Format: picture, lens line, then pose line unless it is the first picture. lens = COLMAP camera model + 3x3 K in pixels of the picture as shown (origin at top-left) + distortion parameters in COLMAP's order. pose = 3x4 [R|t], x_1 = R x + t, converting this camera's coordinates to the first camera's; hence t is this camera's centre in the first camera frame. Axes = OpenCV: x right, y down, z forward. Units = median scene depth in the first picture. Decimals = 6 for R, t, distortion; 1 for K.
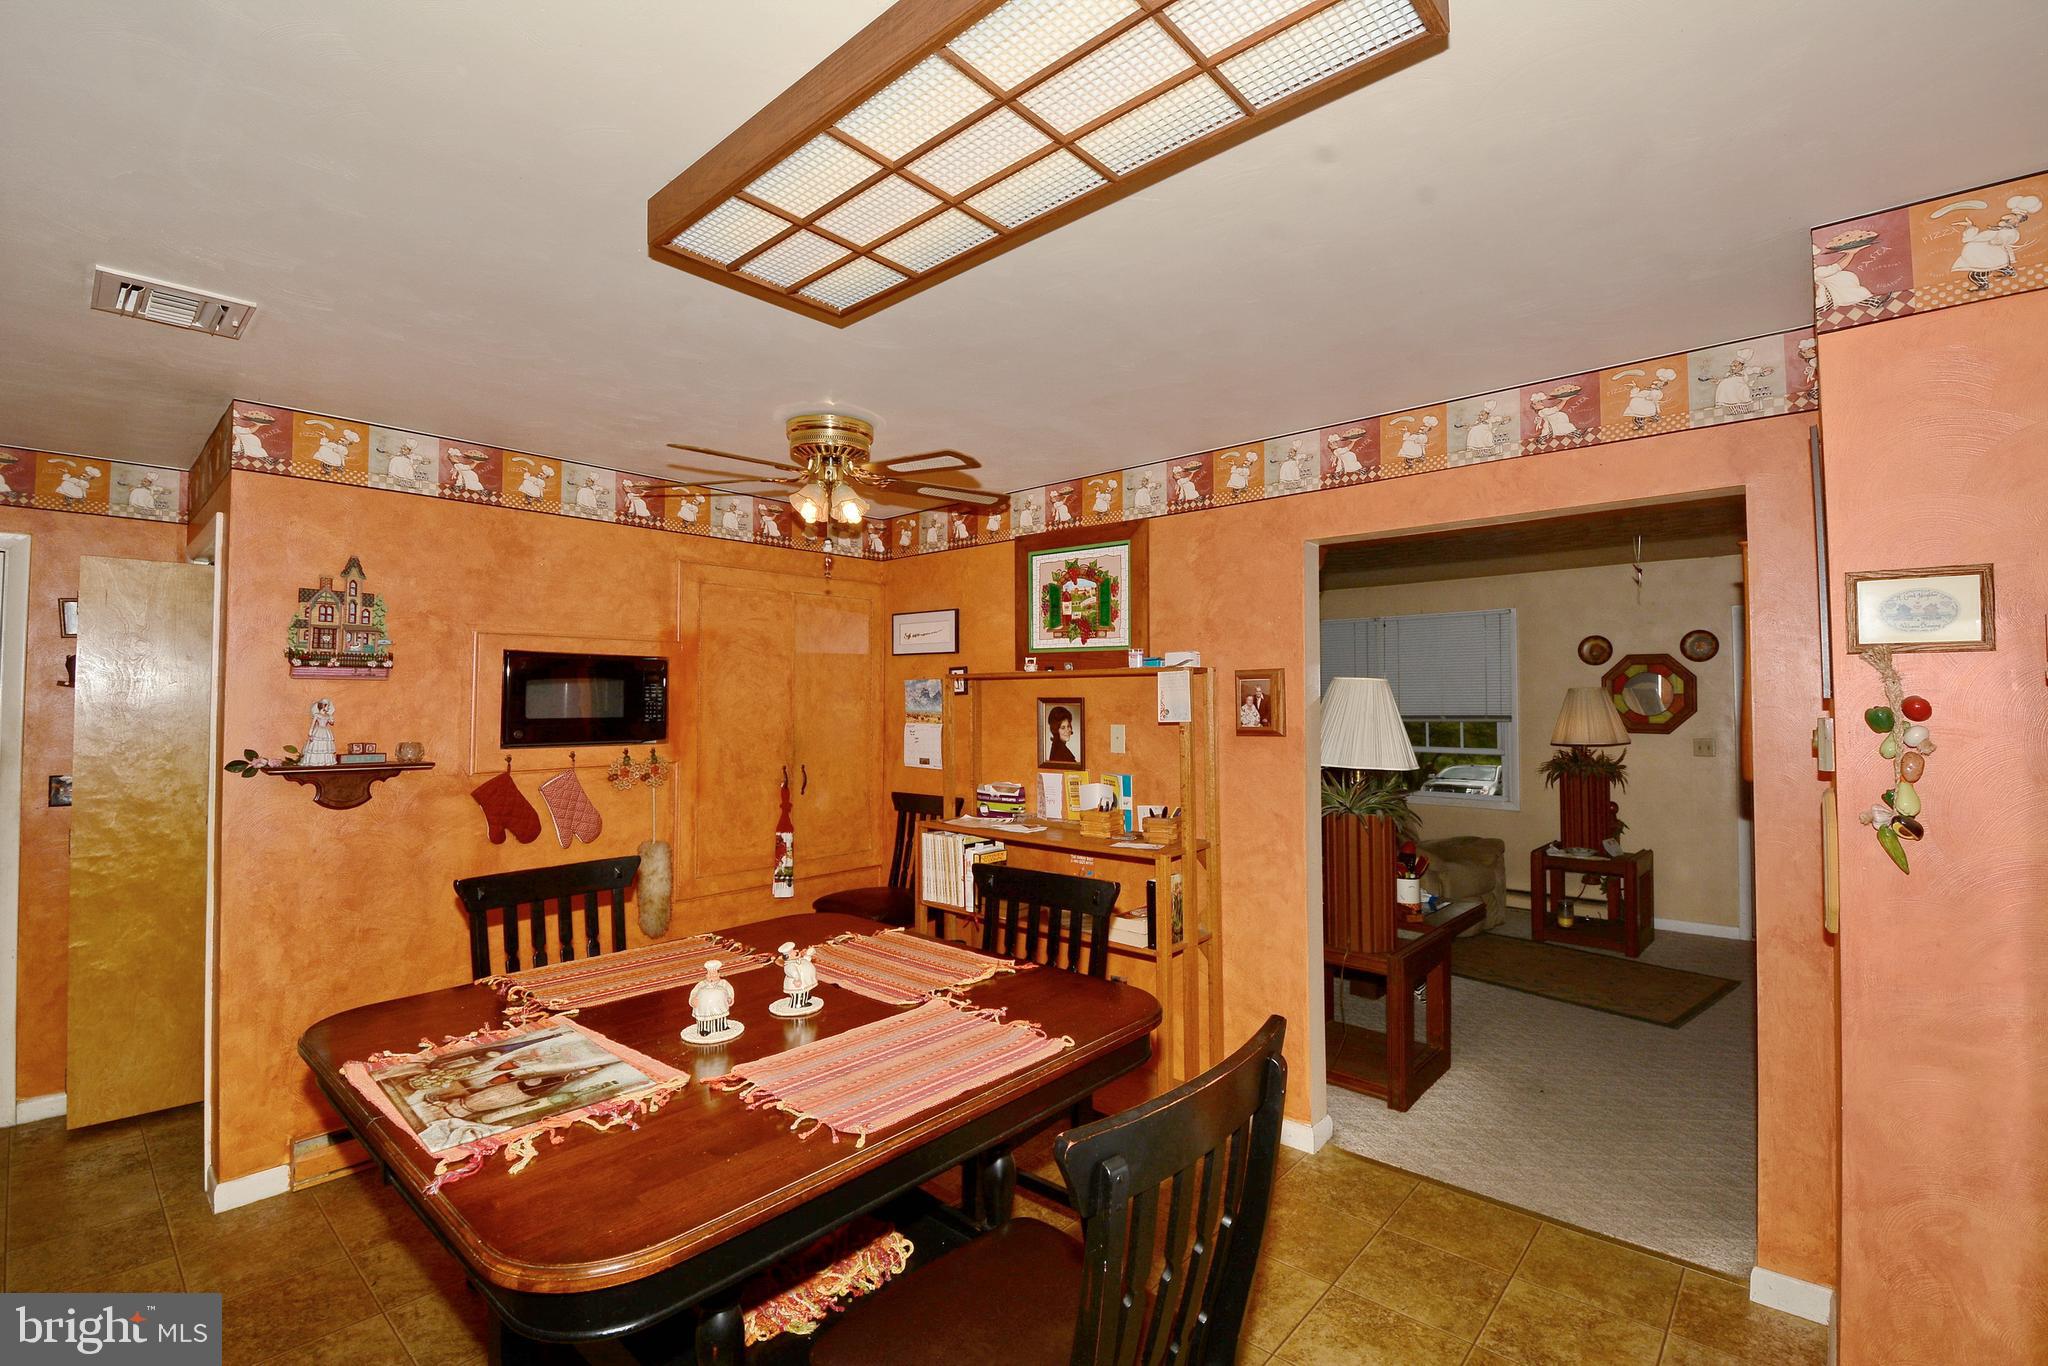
lens RADIAL K [[892.3, 0, 1028.9], [0, 892.3, 674.5], [0, 0, 1]] dist [0.000543, -0.016274]
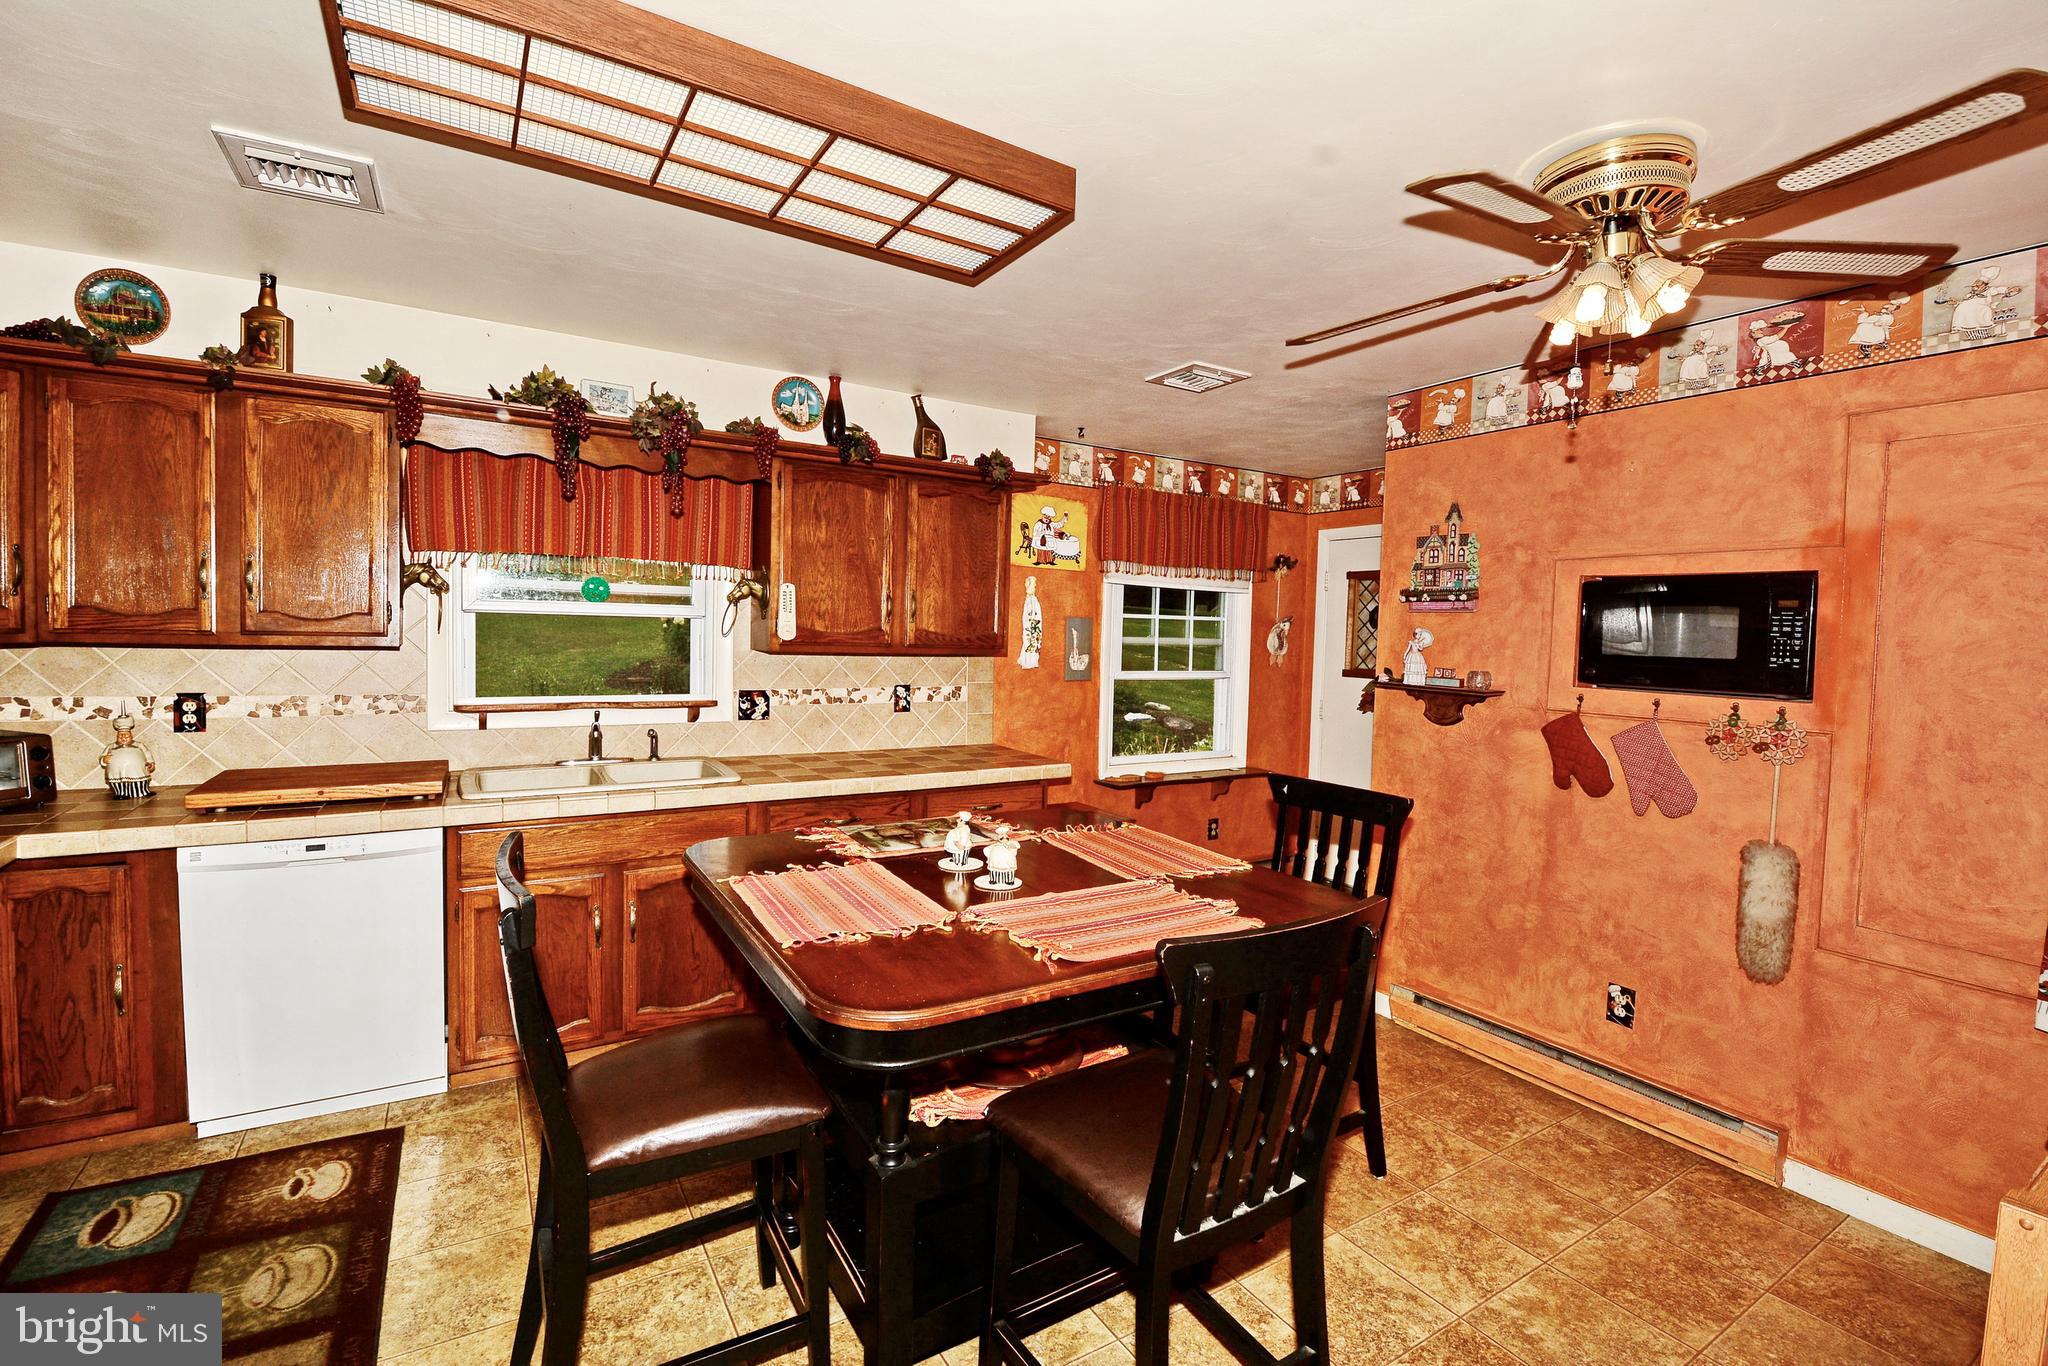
lens RADIAL K [[892.3, 0, 1028.9], [0, 892.3, 674.5], [0, 0, 1]] dist [0.000543, -0.016274]
pose [[-0.287333, 0.042849, -0.956872, 0.395964], [0.002414, 0.999028, 0.044012, 0.027718], [0.957828, 0.010336, -0.287157, 0.668798]]
